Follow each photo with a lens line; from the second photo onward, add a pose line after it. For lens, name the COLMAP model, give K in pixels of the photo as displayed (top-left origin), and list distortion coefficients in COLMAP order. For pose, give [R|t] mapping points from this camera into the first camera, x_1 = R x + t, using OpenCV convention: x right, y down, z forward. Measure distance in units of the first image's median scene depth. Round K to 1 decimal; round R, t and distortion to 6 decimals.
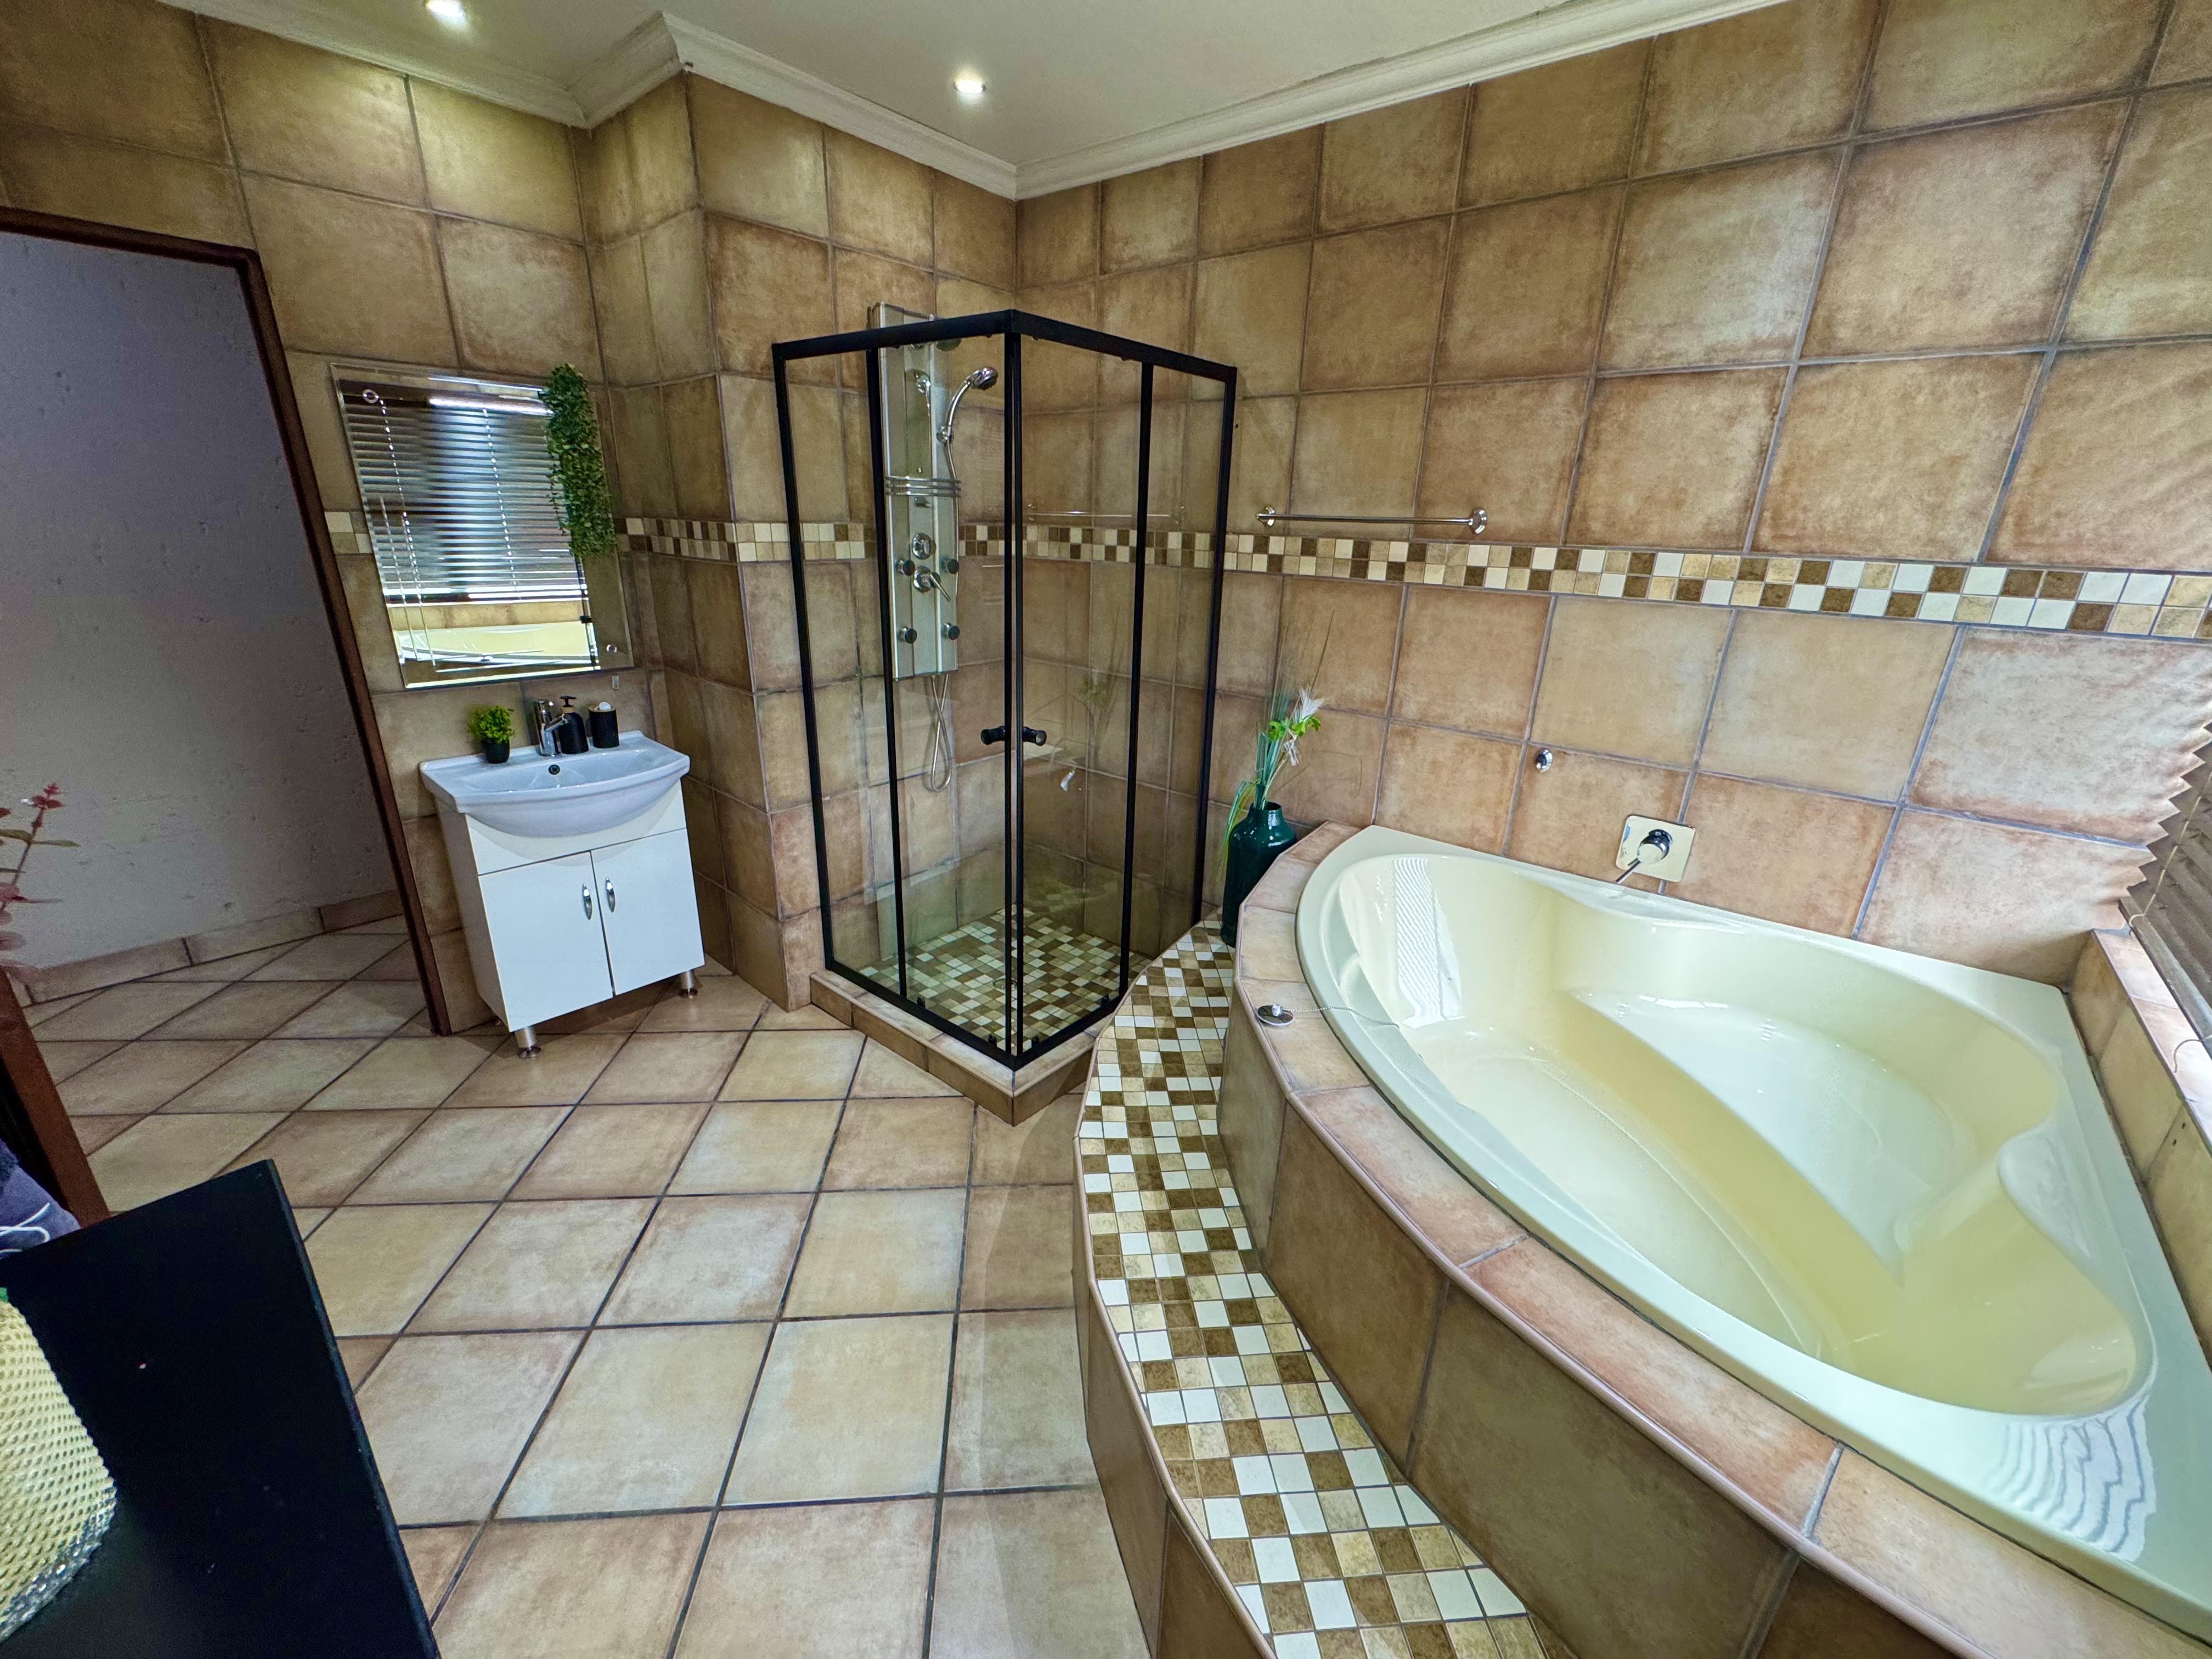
lens RADIAL K [[878.7, 0, 1101.3], [0, 878.7, 824.9], [0, 0, 1]] dist [-0.004673, 0.000679]
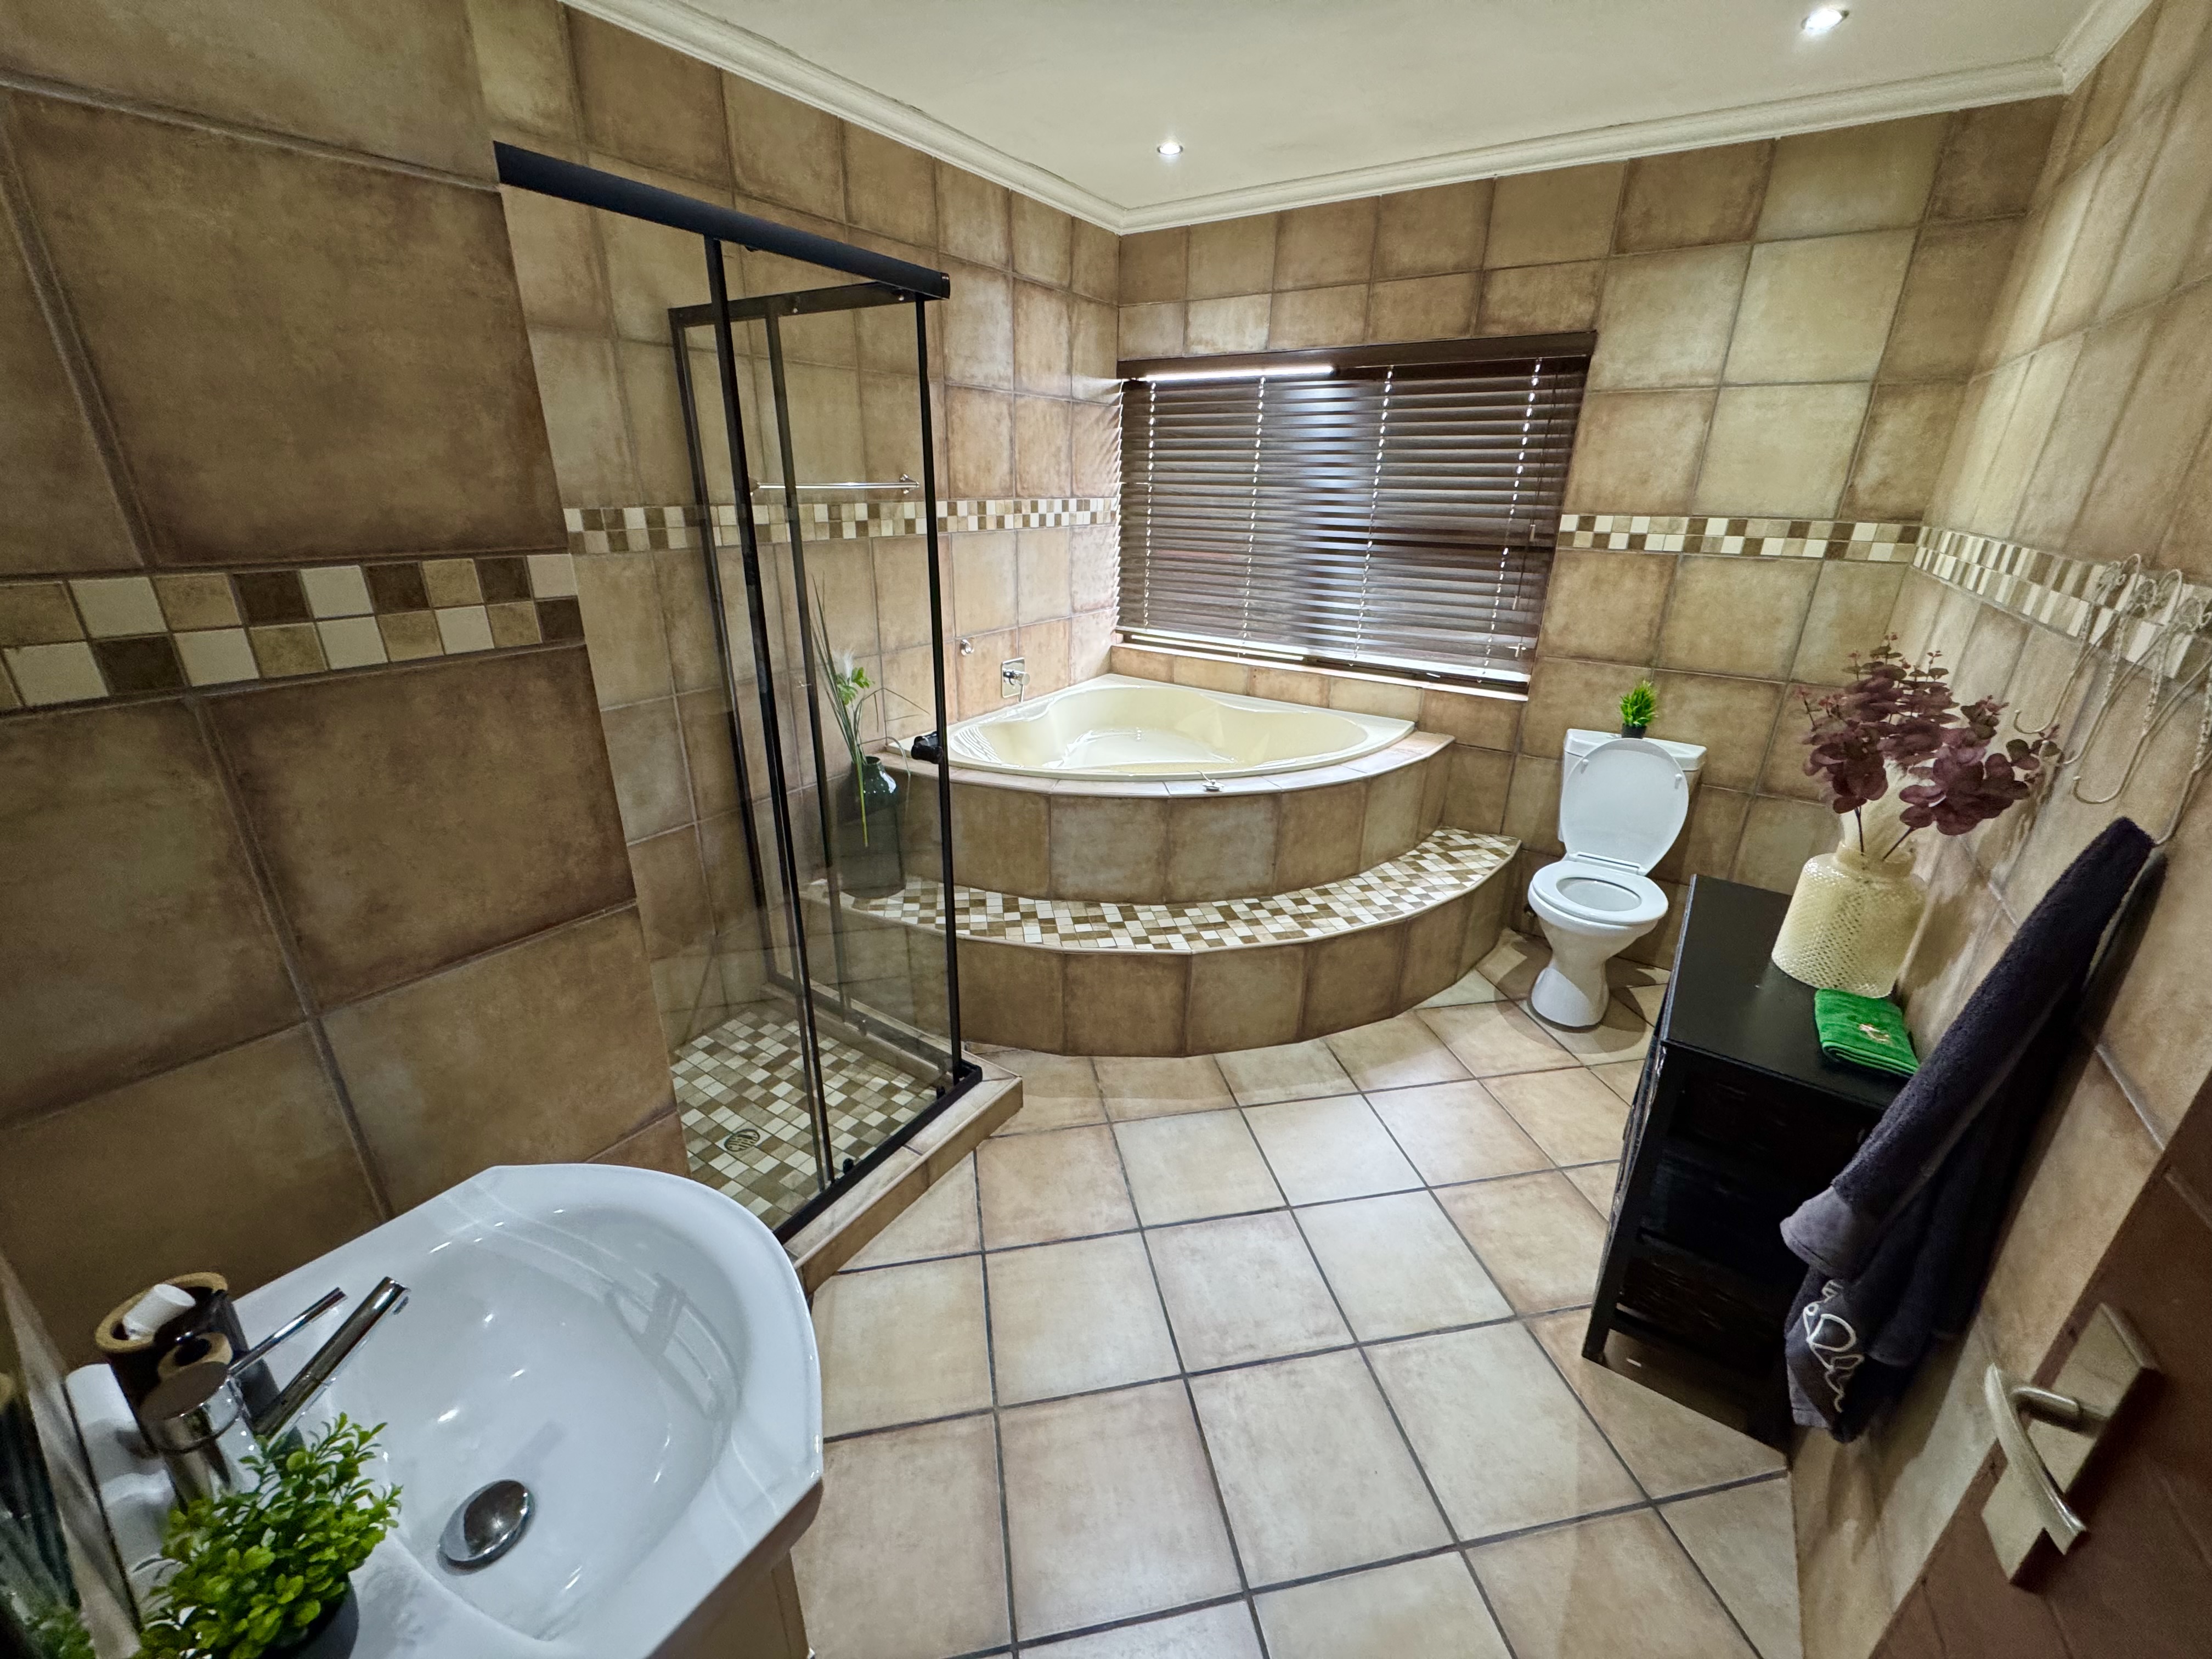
lens RADIAL K [[878.7, 0, 1100.6], [0, 878.7, 827.8], [0, 0, 1]] dist [-0.004673, 0.000679]
pose [[-0.110524, -0.397641, 0.910860, -1.159848], [0.312338, 0.856146, 0.411654, -0.412829], [-0.943520, 0.329994, 0.029574, 0.995714]]
